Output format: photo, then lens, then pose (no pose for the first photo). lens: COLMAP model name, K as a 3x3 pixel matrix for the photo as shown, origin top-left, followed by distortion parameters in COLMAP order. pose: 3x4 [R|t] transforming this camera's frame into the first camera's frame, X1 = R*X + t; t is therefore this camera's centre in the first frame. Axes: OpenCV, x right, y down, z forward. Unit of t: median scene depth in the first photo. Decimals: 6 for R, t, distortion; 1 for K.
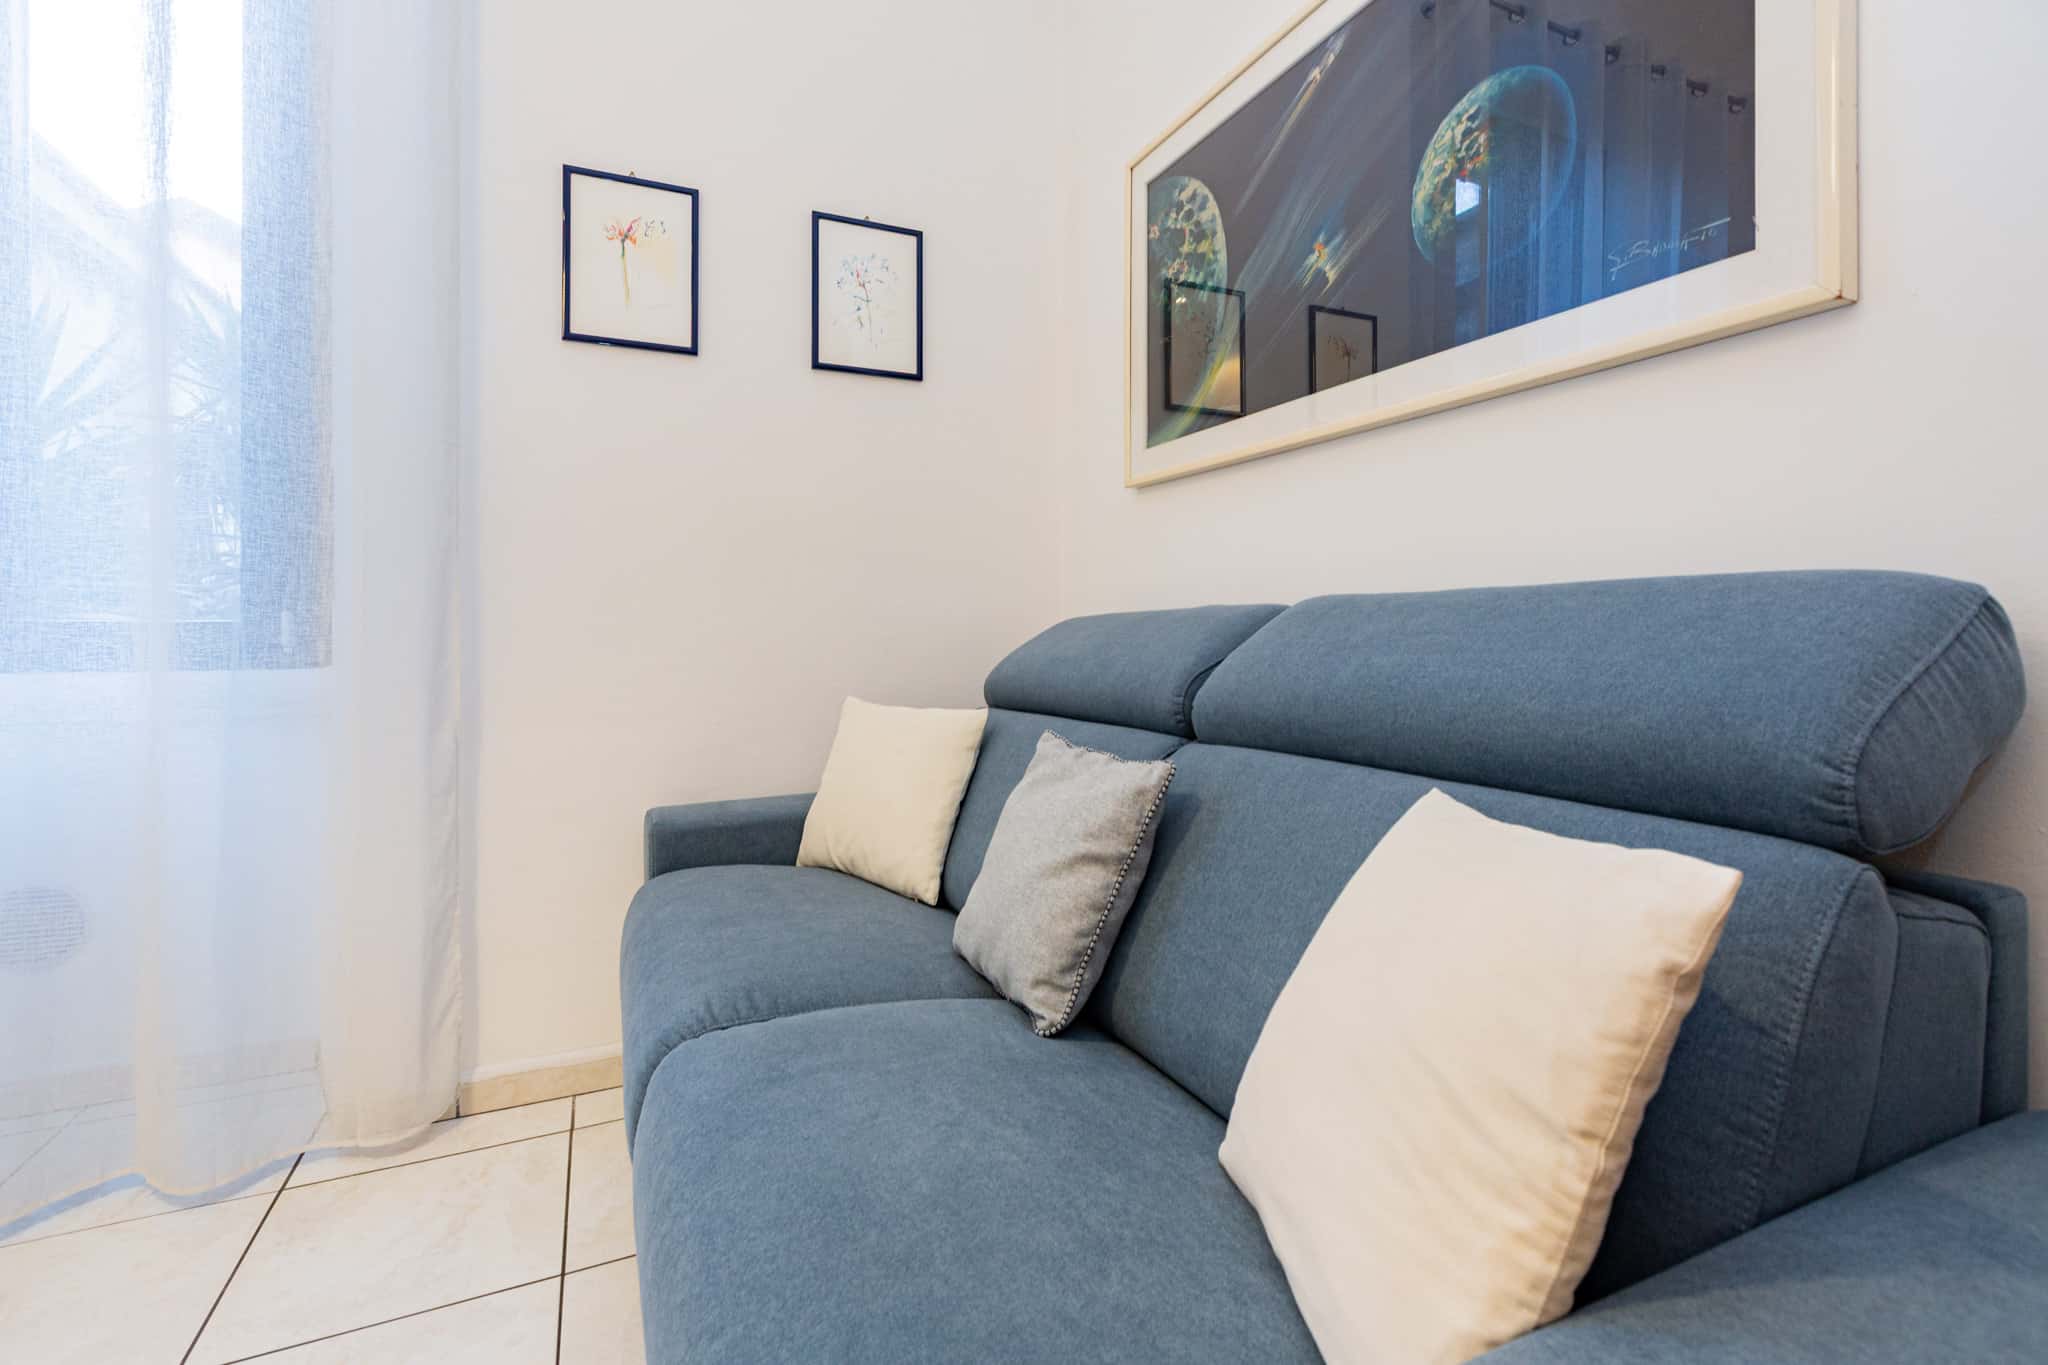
lens RADIAL K [[931.3, 0, 1024.0], [0, 931.3, 625.0], [0, 0, 1]] dist [0.004462, -0.001234]
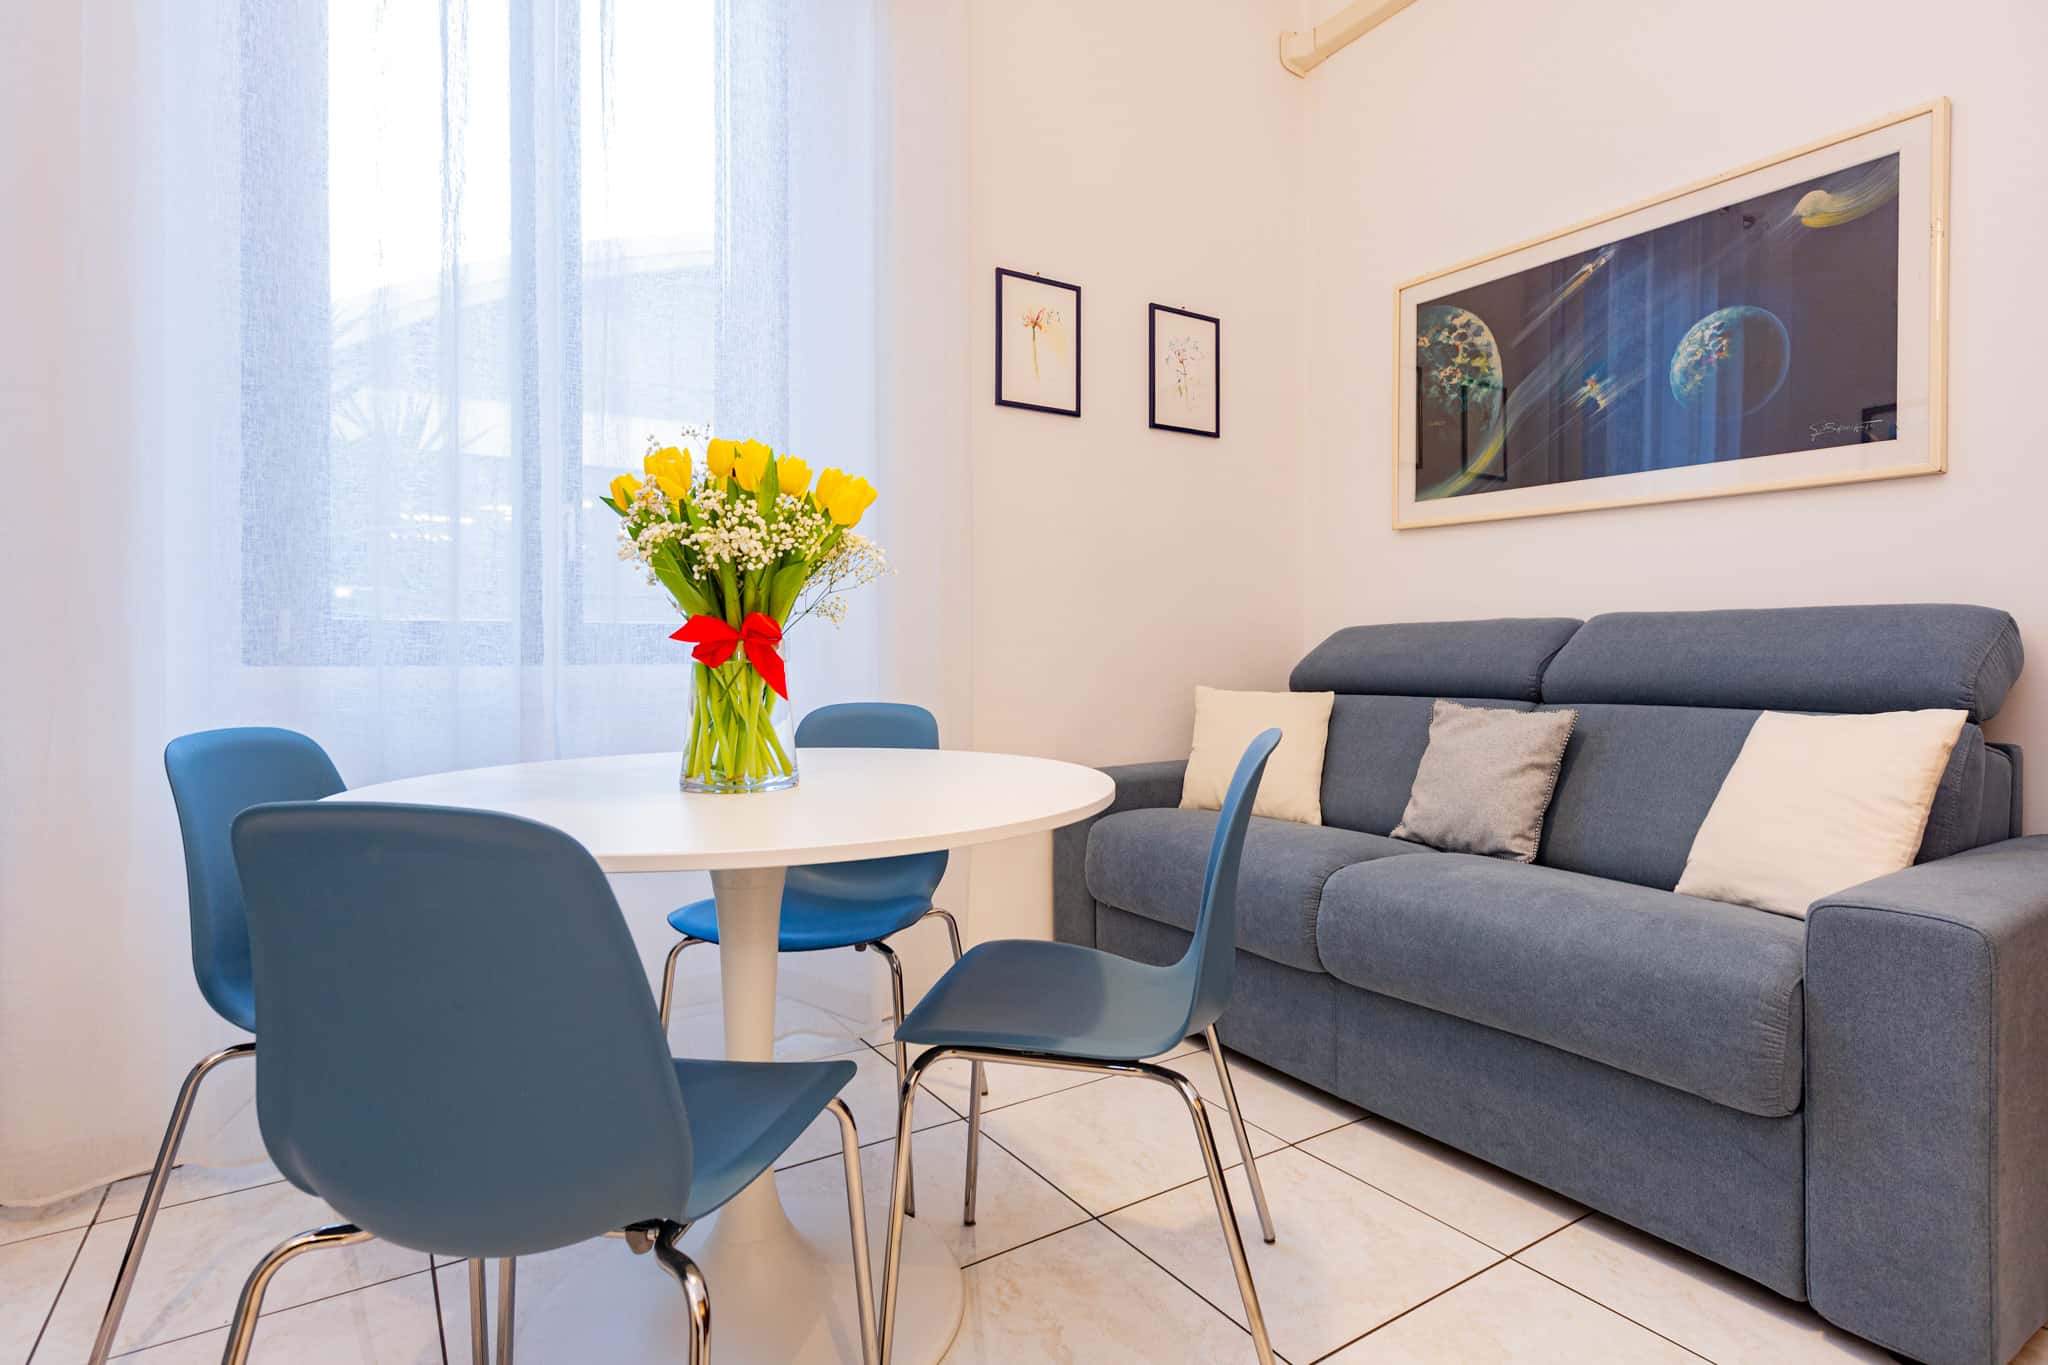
lens RADIAL K [[1039.0, 0, 1085.4], [0, 1039.0, 653.6], [0, 0, 1]] dist [-0.001384, -0.002318]
pose [[0.986257, 0.002821, 0.165193, -0.749045], [-0.005093, 0.999898, 0.013333, 0.017163], [-0.165139, -0.013991, 0.986171, -0.521700]]
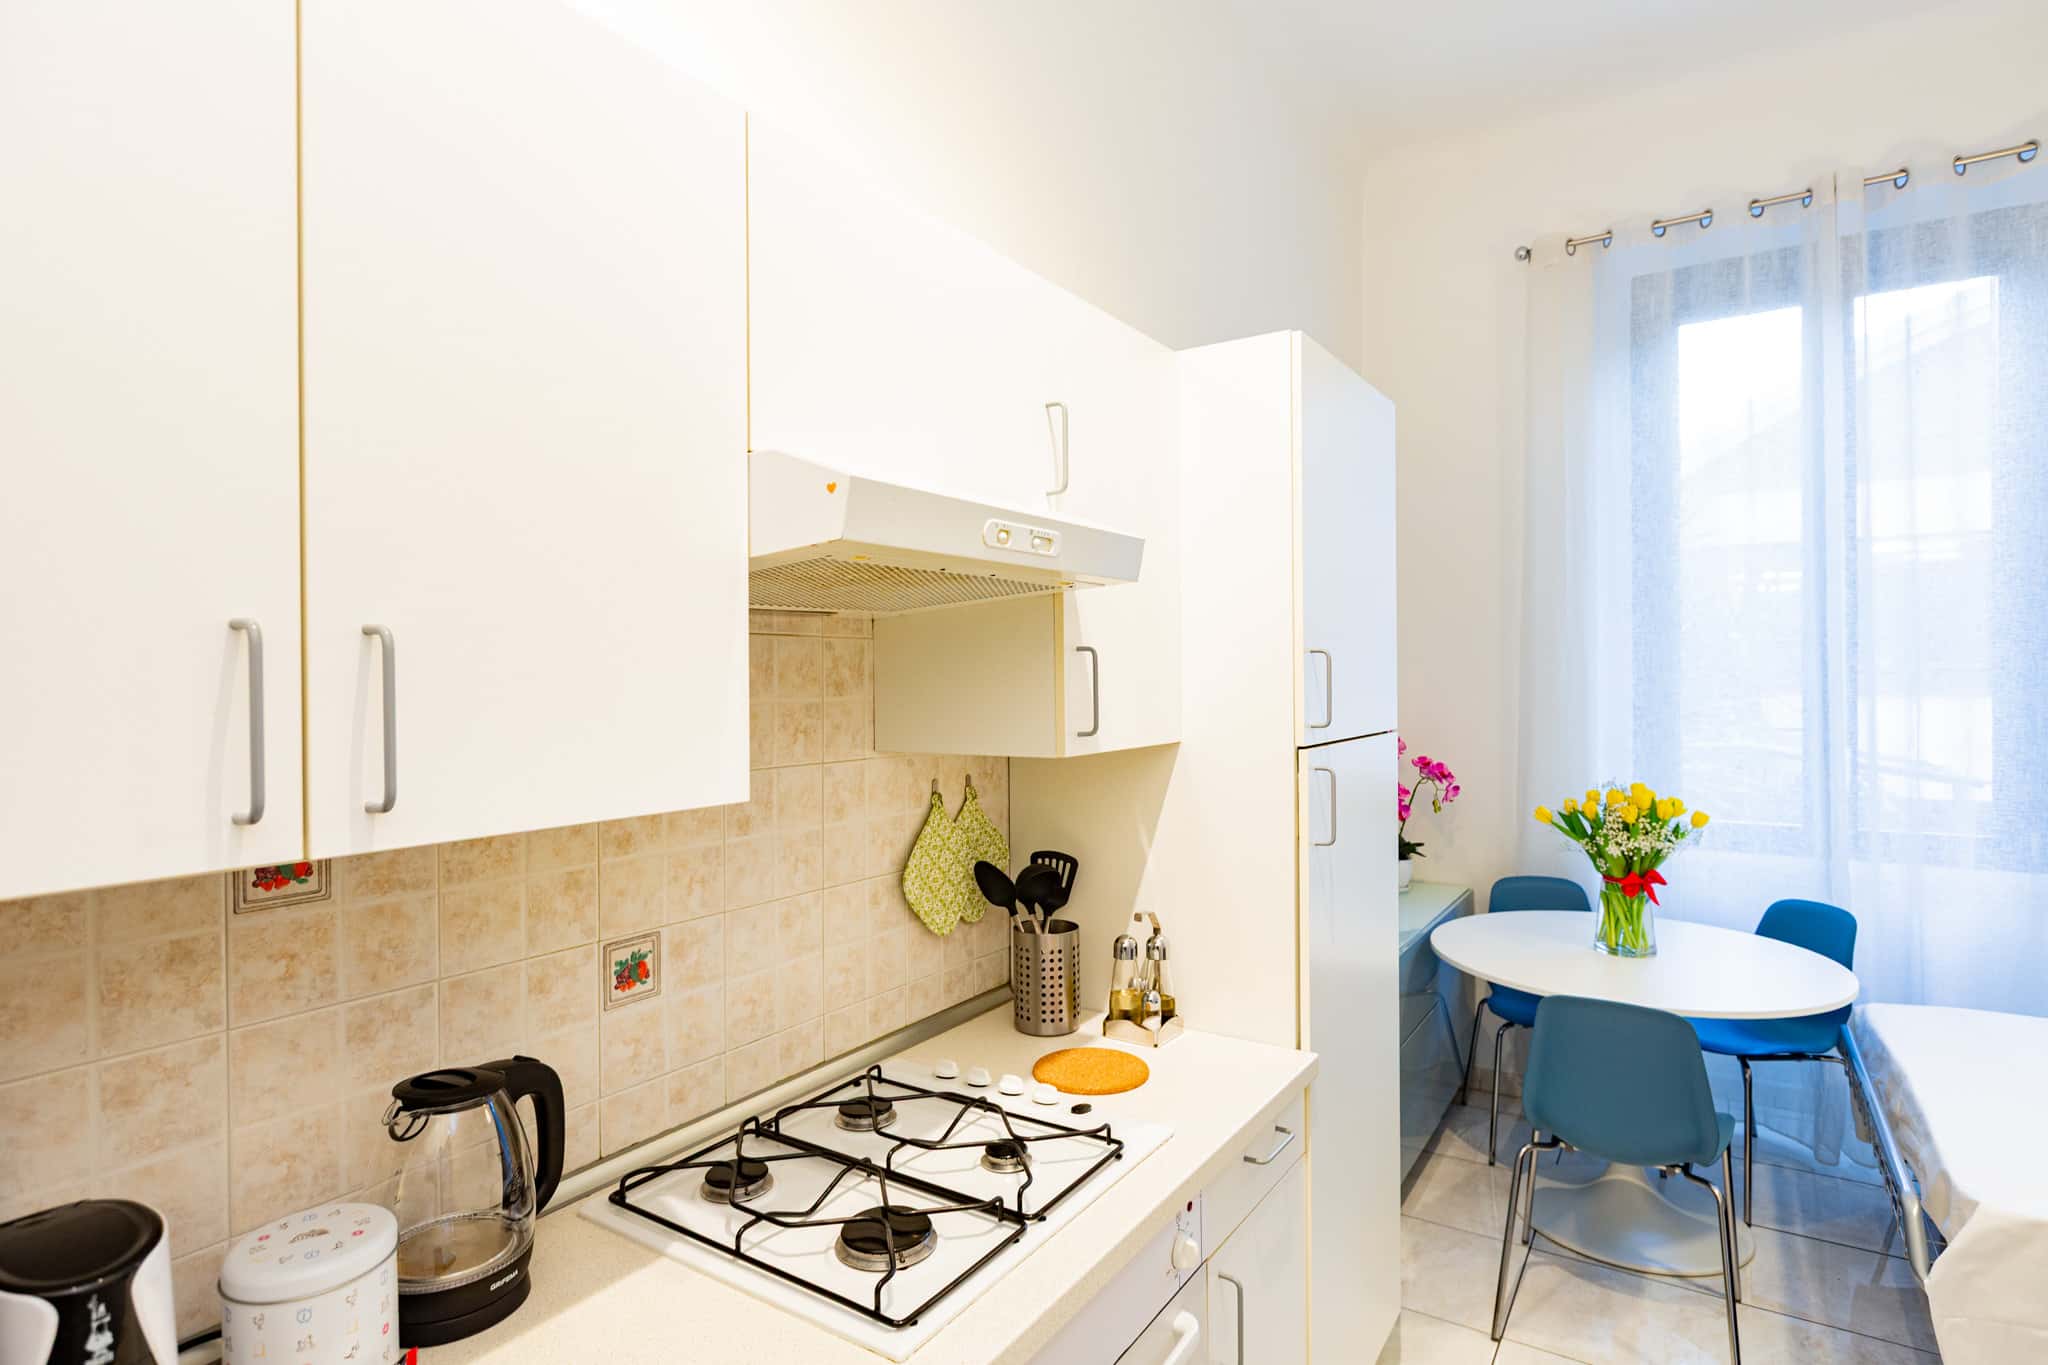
lens RADIAL K [[1039.0, 0, 1023.2], [0, 1039.0, 687.0], [0, 0, 1]] dist [-0.001384, -0.002318]
pose [[0.518817, 0.010795, -0.854817, -0.318255], [0.008476, 0.999806, 0.017770, -0.345163], [0.854843, -0.016465, 0.518625, -1.387288]]
